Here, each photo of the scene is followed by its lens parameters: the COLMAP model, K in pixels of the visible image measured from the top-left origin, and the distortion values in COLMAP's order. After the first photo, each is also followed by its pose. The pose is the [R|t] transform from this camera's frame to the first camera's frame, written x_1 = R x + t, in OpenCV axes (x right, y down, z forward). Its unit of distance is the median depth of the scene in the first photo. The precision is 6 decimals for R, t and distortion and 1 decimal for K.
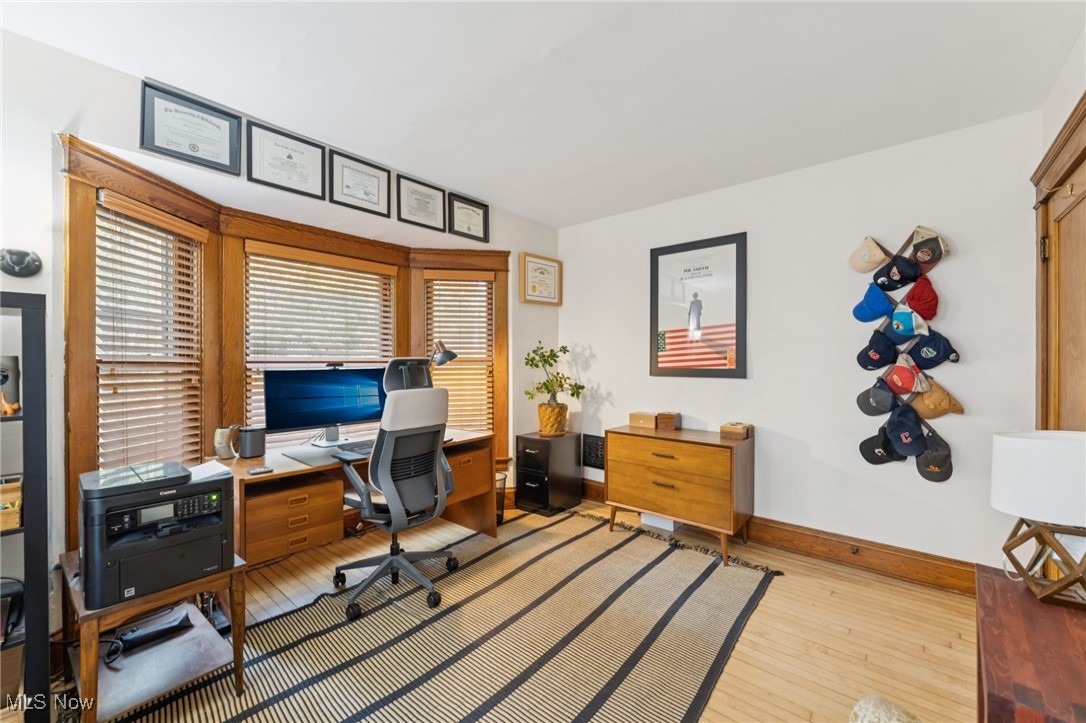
lens RADIAL K [[429.7, 0, 543.0], [0, 429.7, 361.5], [0, 0, 1]] dist [-0.000870, -0.000142]
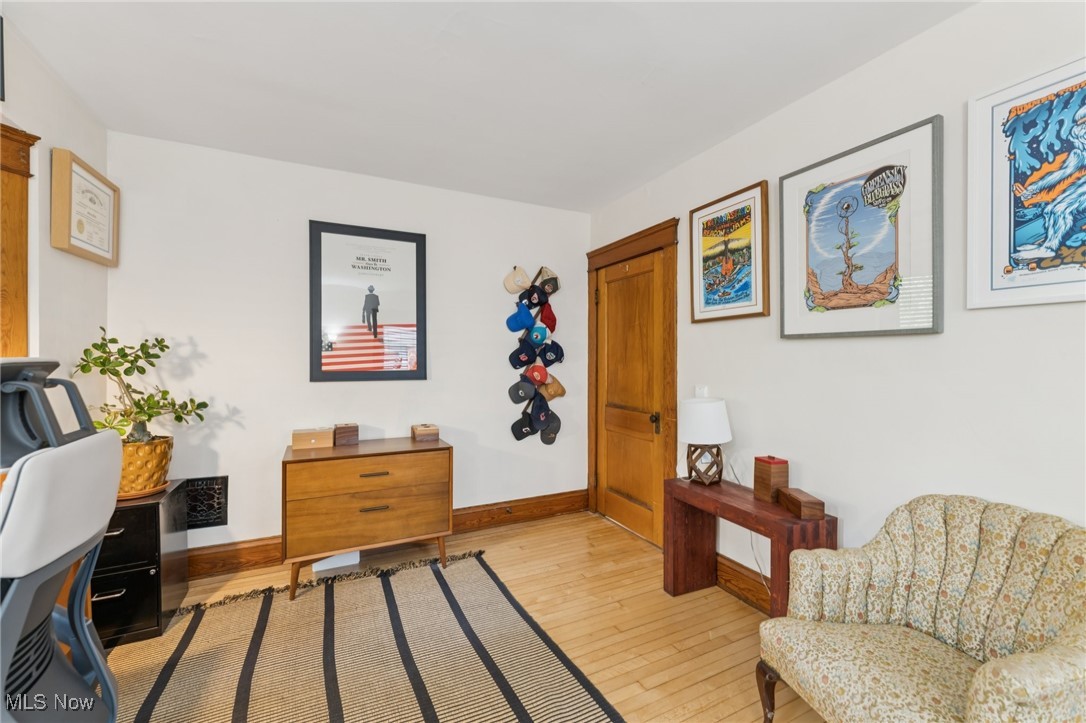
lens RADIAL K [[435.6, 0, 543.0], [0, 435.6, 361.5], [0, 0, 1]] dist [0.002200, 0.000550]
pose [[0.401194, -0.004830, 0.915980, -0.368393], [0.003583, 0.999987, 0.003704, -0.005805], [-0.915986, 0.001796, 0.401206, 0.346879]]
